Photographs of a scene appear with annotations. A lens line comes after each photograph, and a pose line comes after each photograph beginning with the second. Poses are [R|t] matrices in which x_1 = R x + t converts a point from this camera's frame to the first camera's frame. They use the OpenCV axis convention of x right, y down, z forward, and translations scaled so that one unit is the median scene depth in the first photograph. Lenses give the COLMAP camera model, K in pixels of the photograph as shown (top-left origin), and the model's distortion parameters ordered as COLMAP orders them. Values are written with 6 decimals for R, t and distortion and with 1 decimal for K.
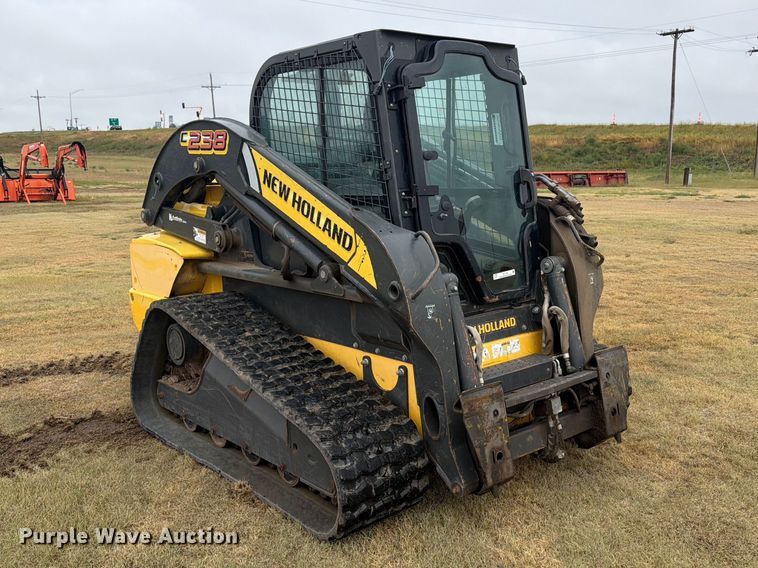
lens RADIAL K [[772.4, 0, 380.0], [0, 772.4, 301.2], [0, 0, 1]] dist [0.058855, -0.017861]
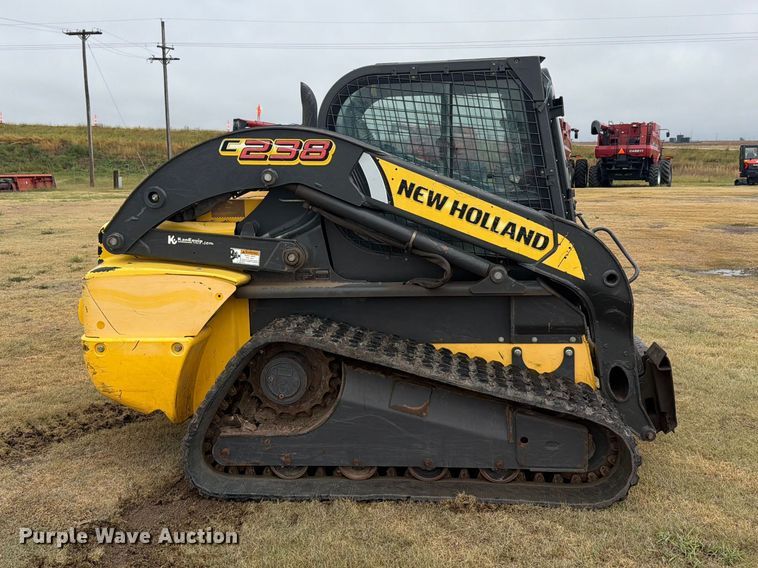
lens RADIAL K [[826.5, 0, 340.5], [0, 826.5, 269.3], [0, 0, 1]] dist [0.197143, -0.479567]
pose [[0.721775, -0.096727, 0.685335, -0.950641], [0.131933, 0.991258, 0.000957, -0.068569], [-0.679437, 0.089728, 0.728227, 0.294291]]
